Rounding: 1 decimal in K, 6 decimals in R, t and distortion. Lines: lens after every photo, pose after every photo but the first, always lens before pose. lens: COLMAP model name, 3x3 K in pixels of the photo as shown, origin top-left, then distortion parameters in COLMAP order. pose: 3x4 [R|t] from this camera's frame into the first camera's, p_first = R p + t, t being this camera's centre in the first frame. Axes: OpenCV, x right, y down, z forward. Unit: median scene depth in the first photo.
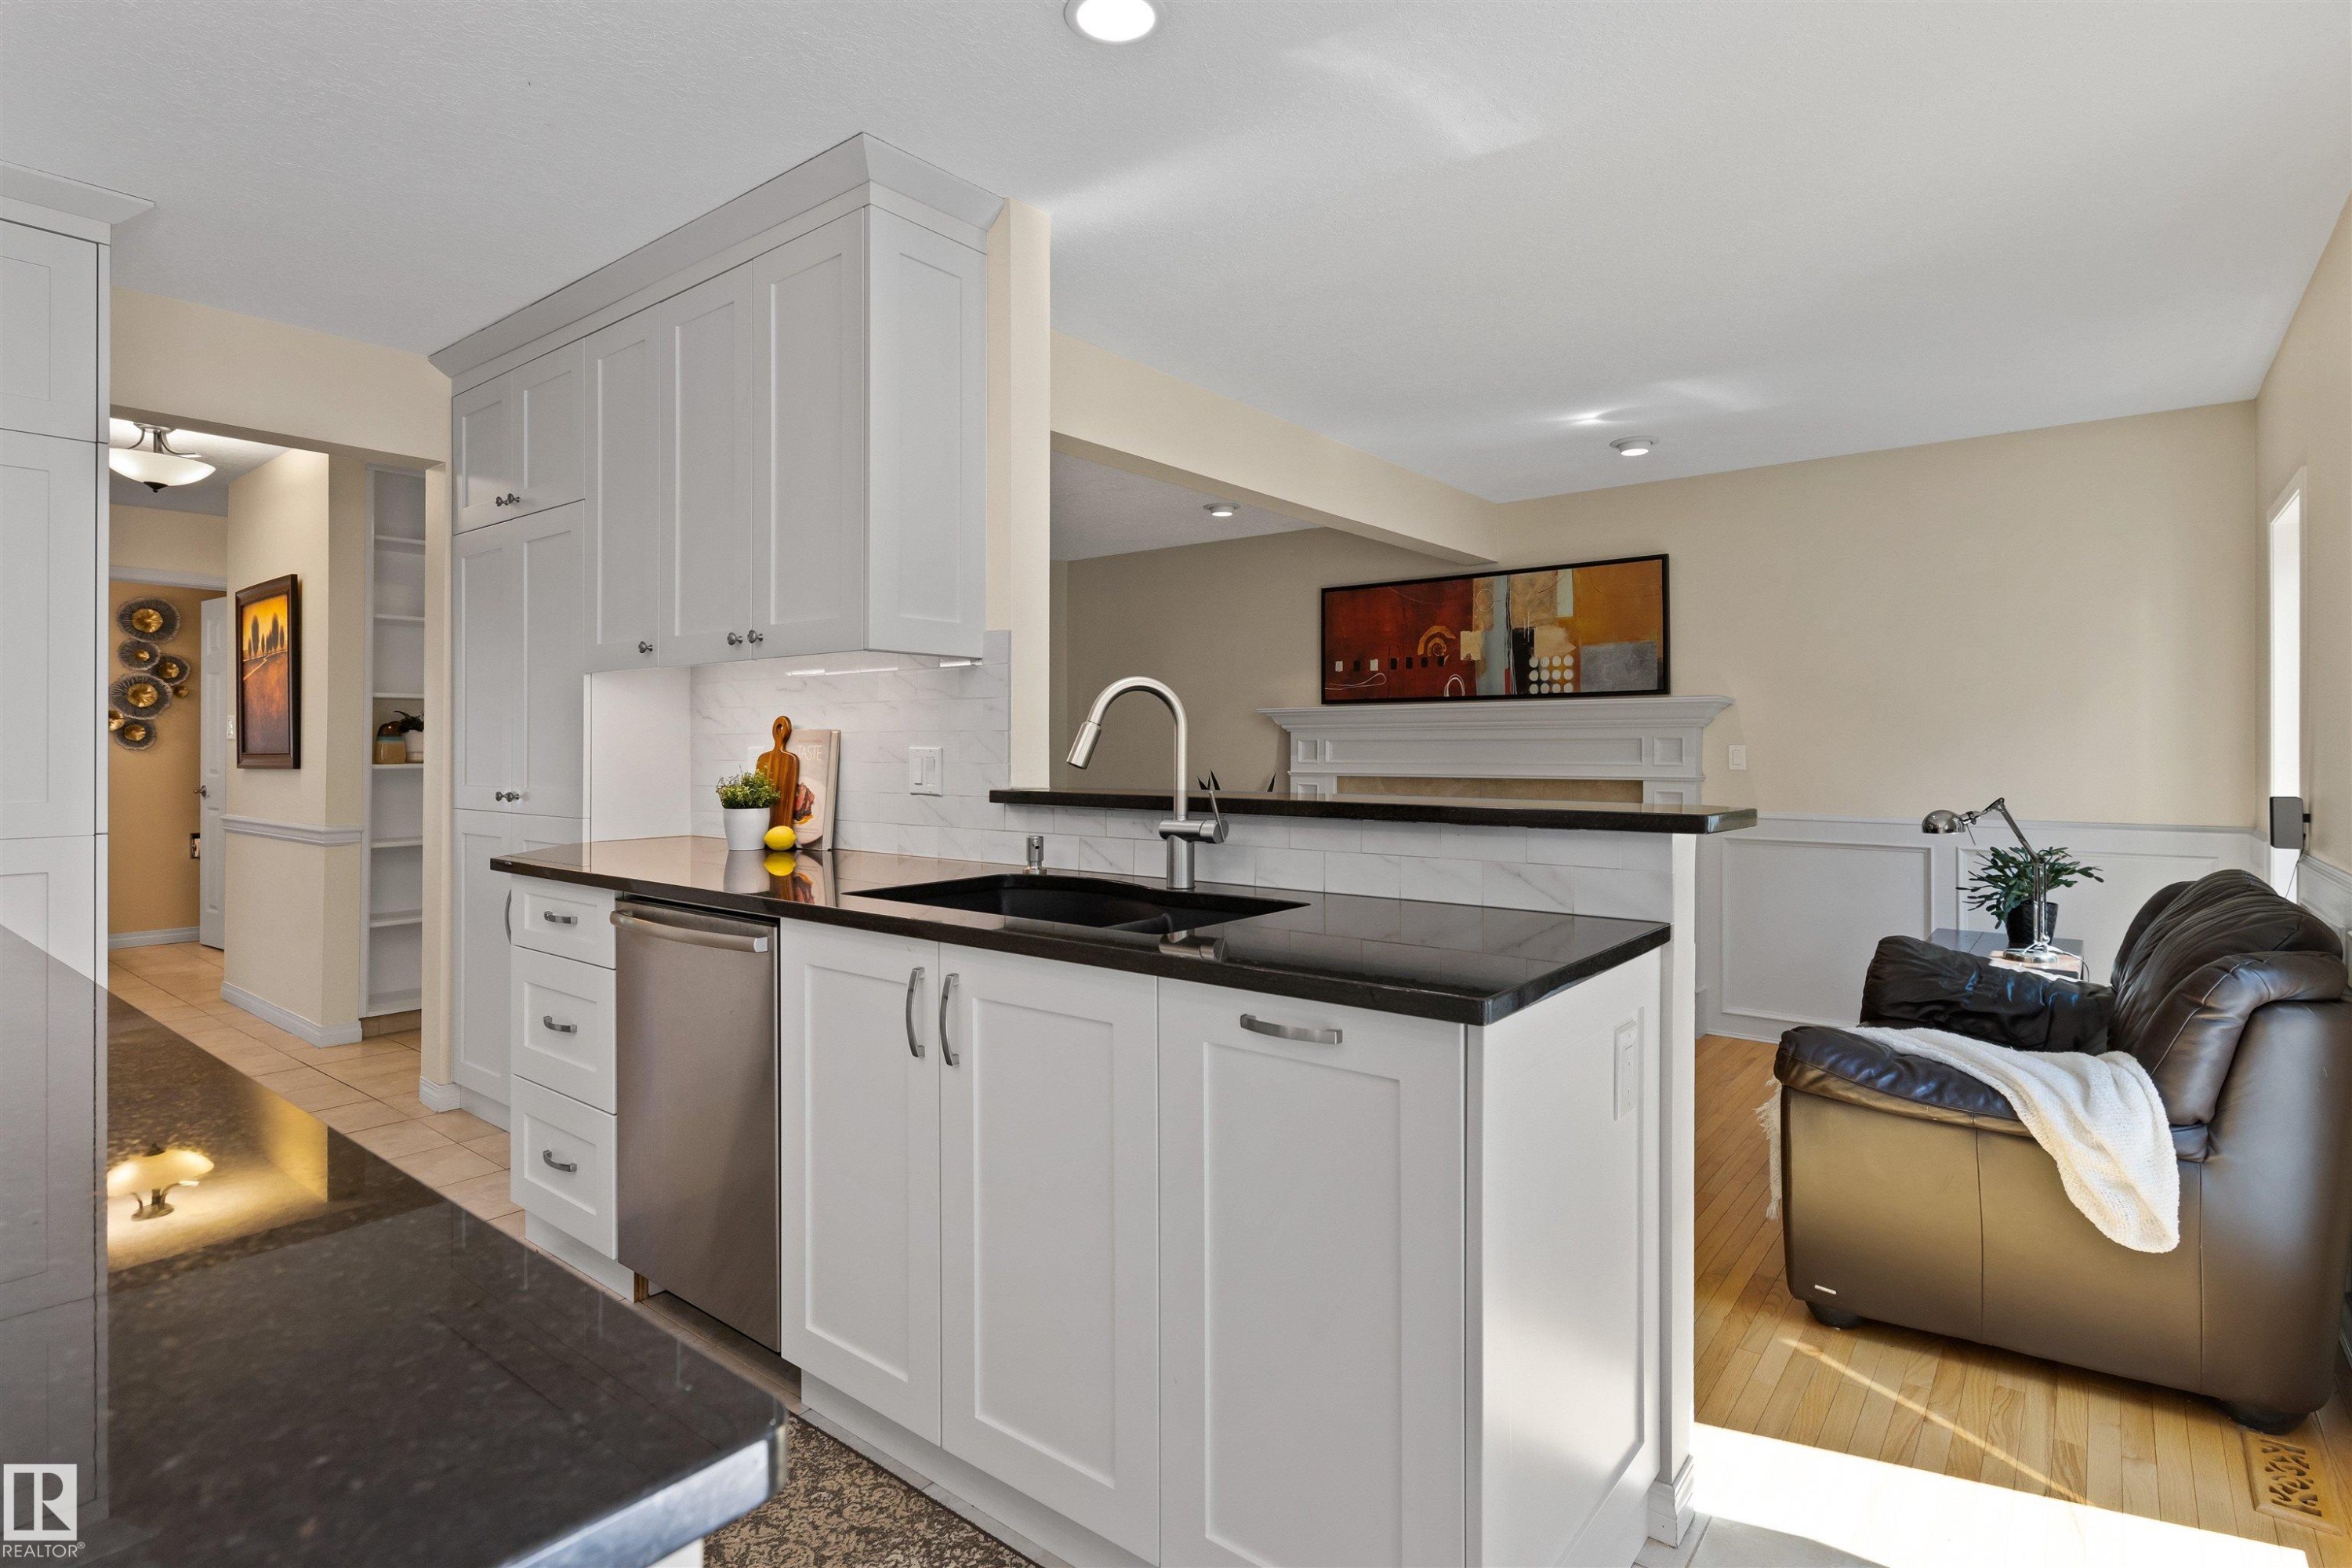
lens RADIAL K [[1167.3, 0, 1175.6], [0, 1167.3, 742.8], [0, 0, 1]] dist [-0.003085, -0.000747]
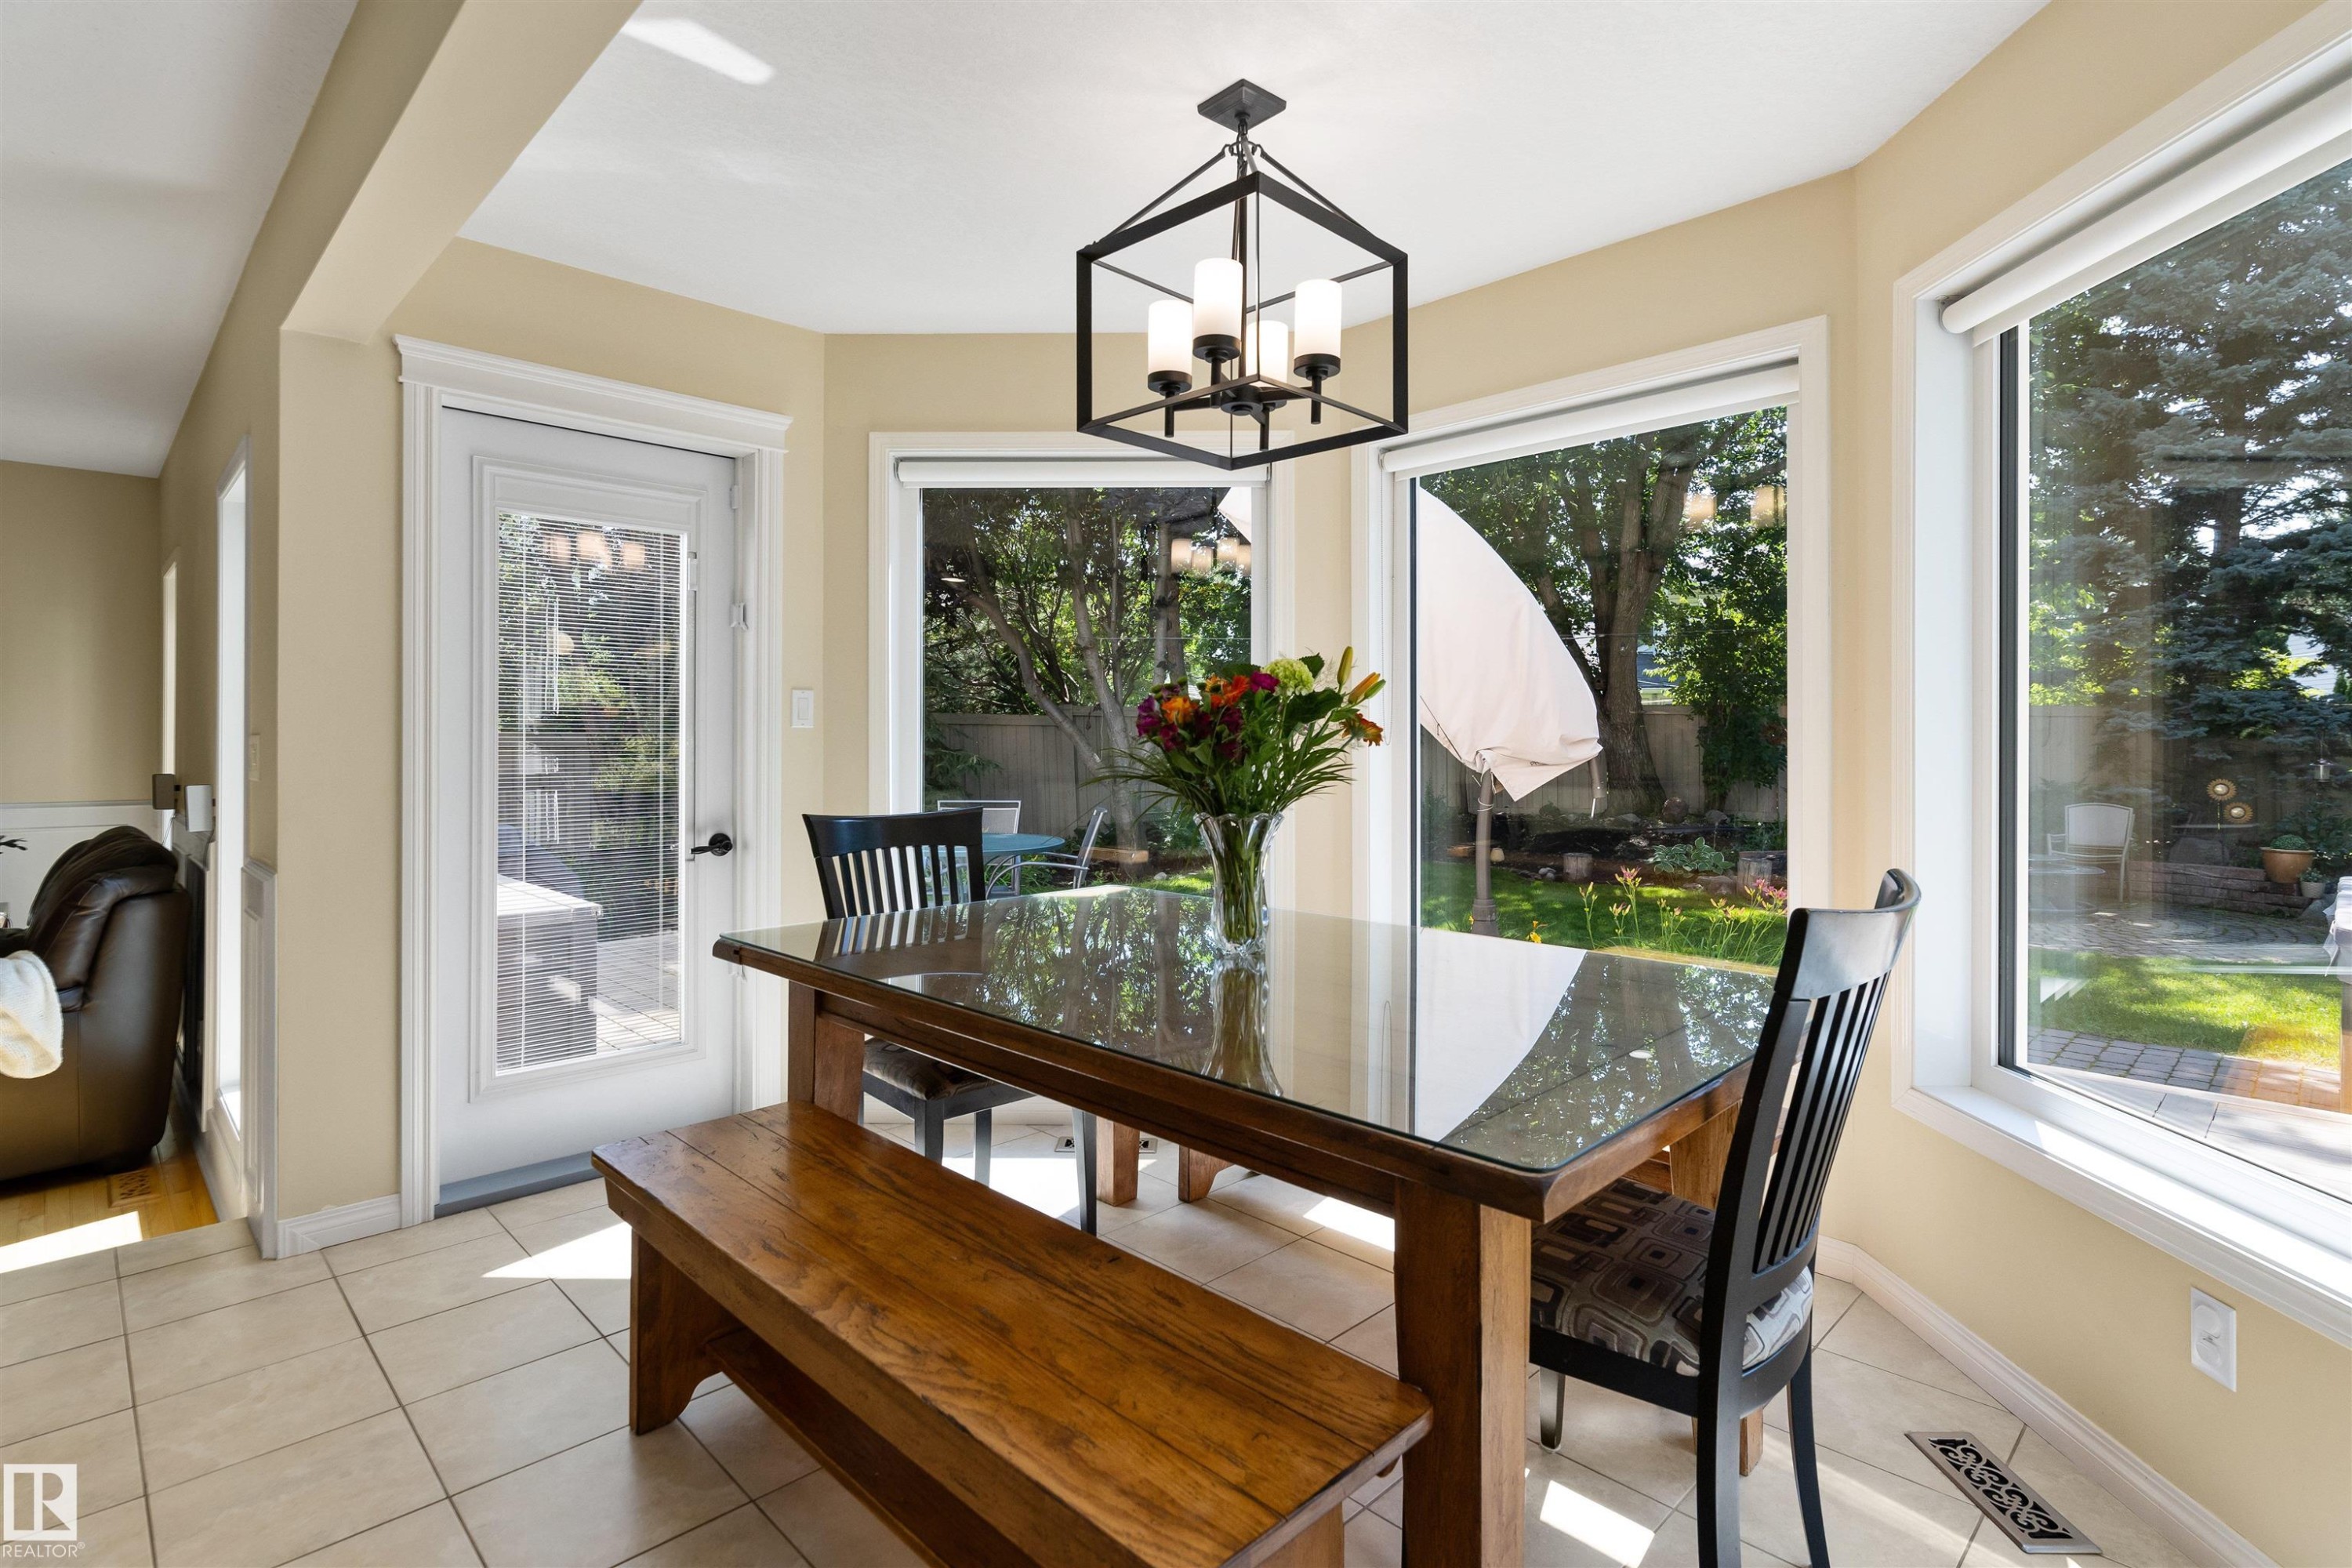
lens RADIAL K [[1148.6, 0, 1162.4], [0, 1148.6, 738.6], [0, 0, 1]] dist [0.000383, 0.000678]
pose [[0.130001, 0.003052, 0.991509, -0.315340], [-0.004389, 0.999987, -0.002502, -0.000718], [-0.991504, -0.004026, 0.130012, -0.440738]]
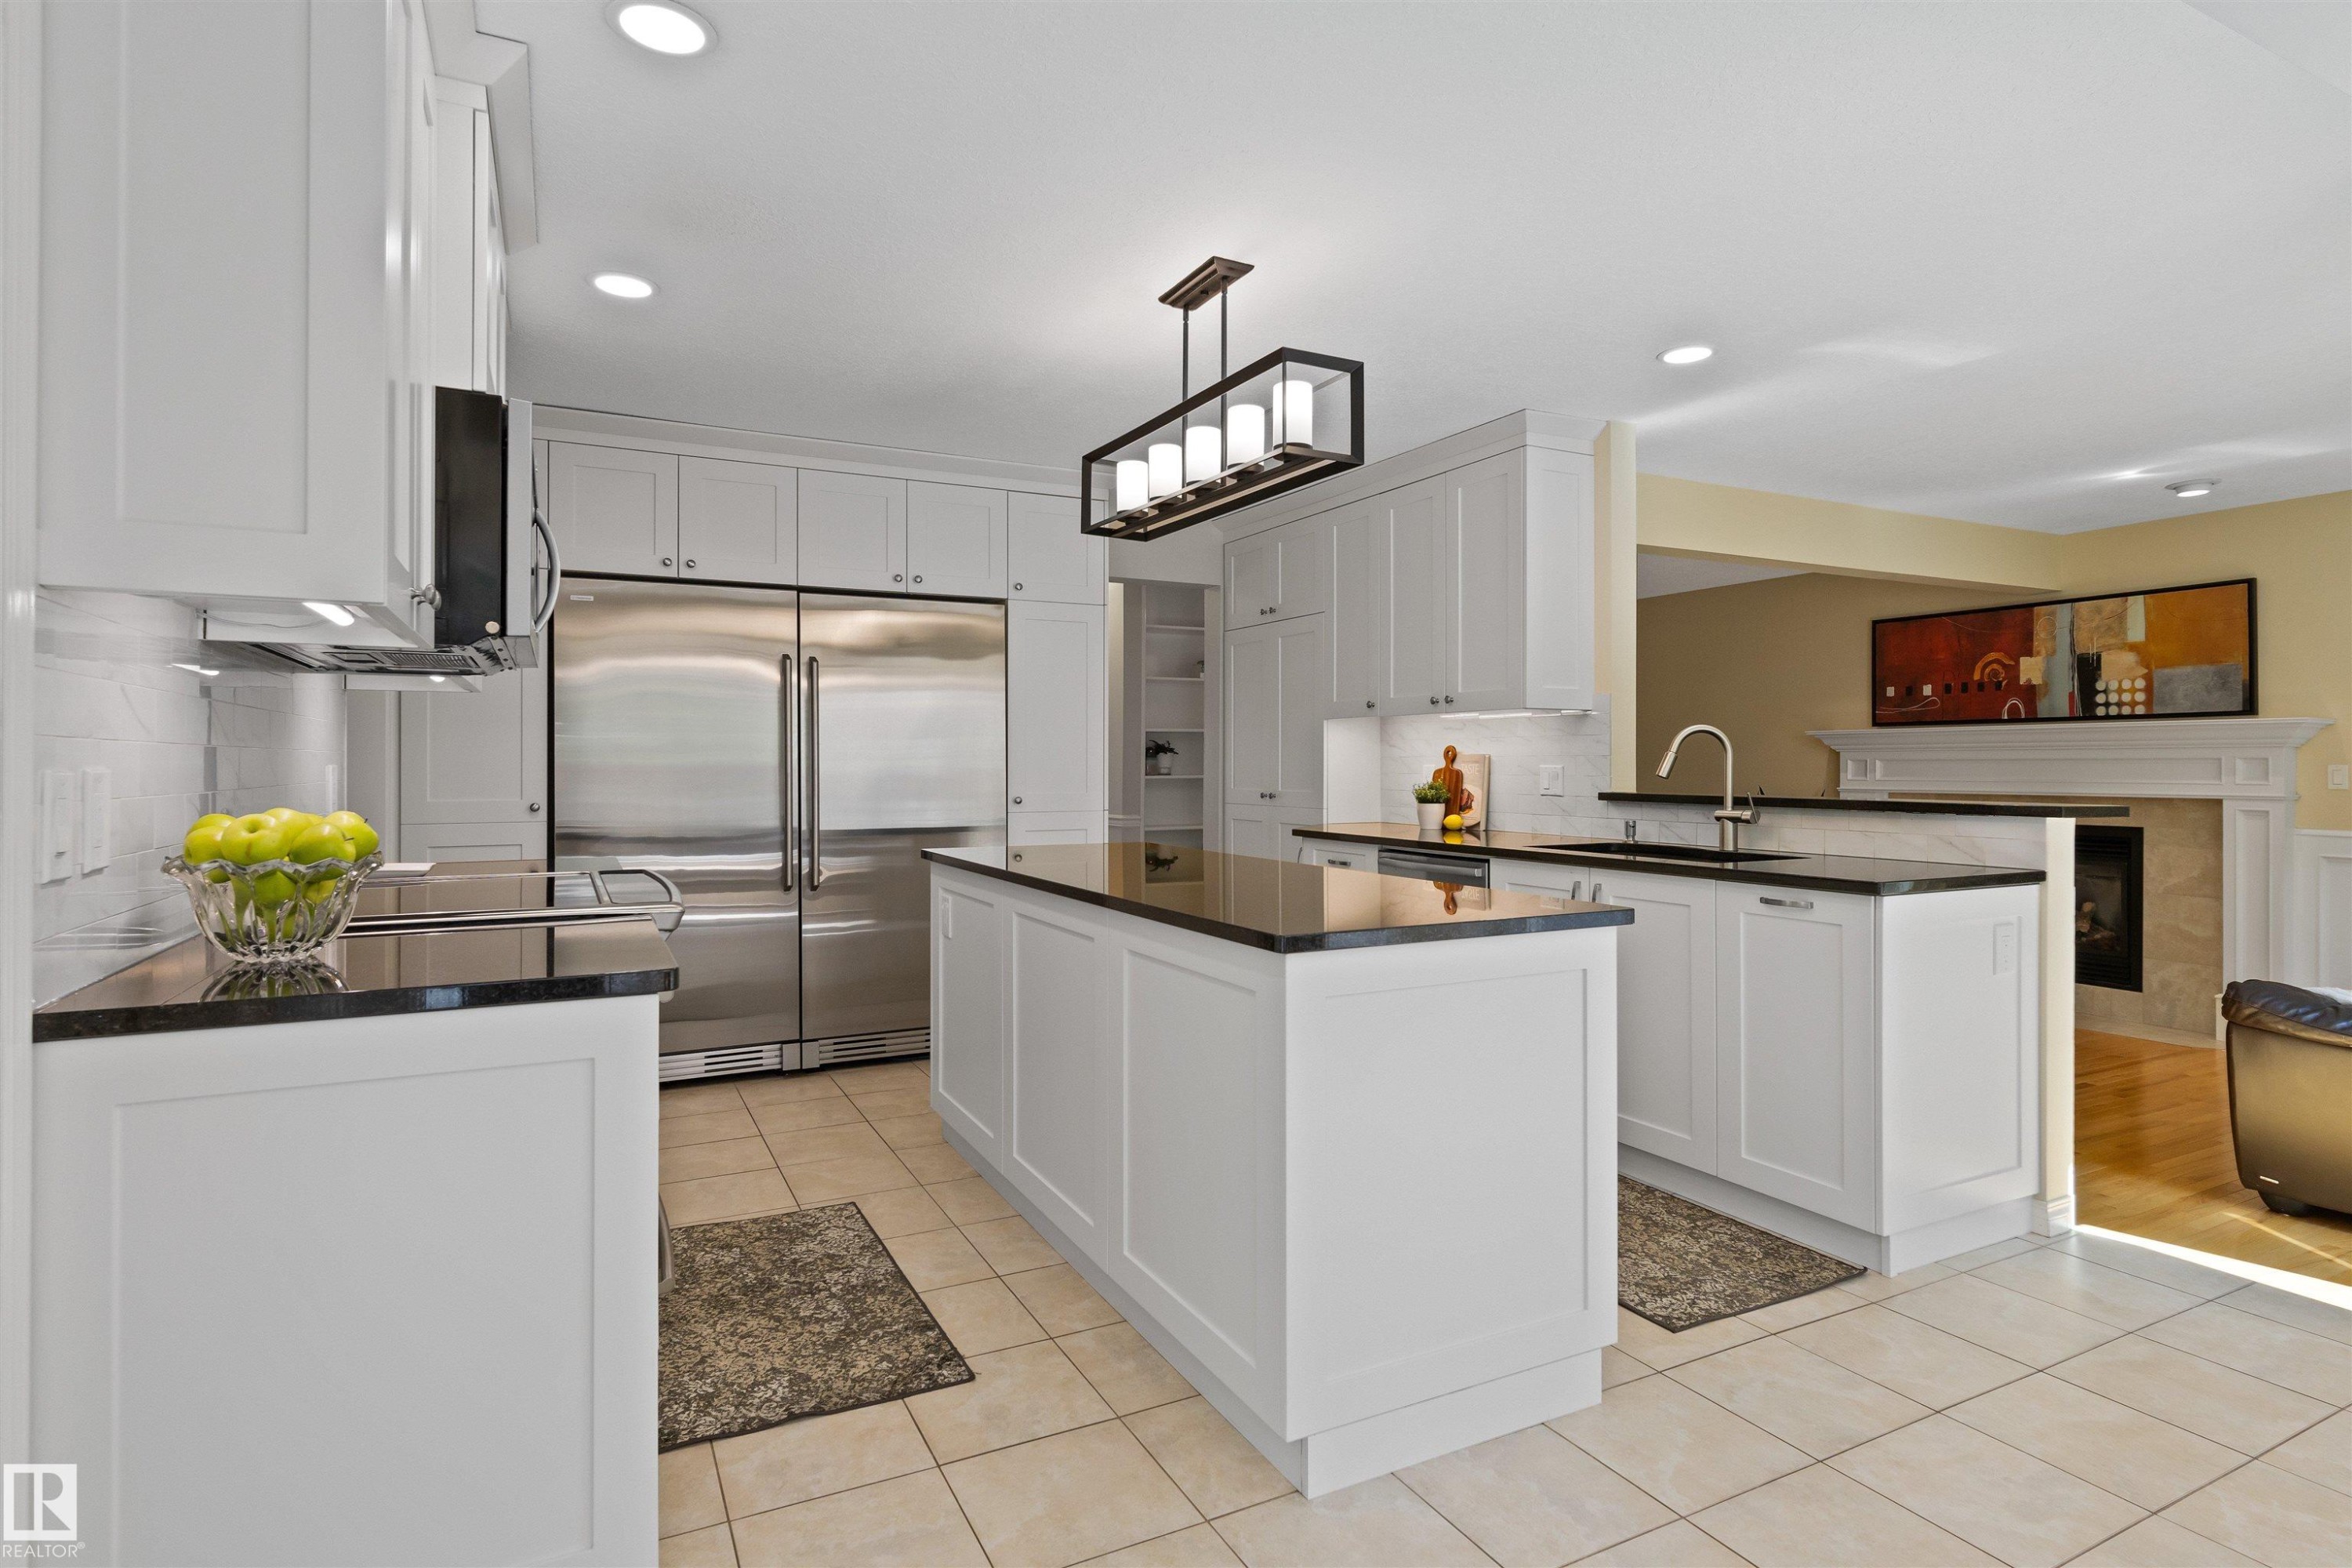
lens RADIAL K [[1196.4, 0, 1174.9], [0, 1196.4, 759.6], [0, 0, 1]] dist [0.002624, 0.000124]
pose [[0.908849, 0.000403, -0.417124, -0.000872], [-0.000346, 1.000000, 0.000212, -0.004274], [0.417124, -0.000049, 0.908849, -0.628600]]
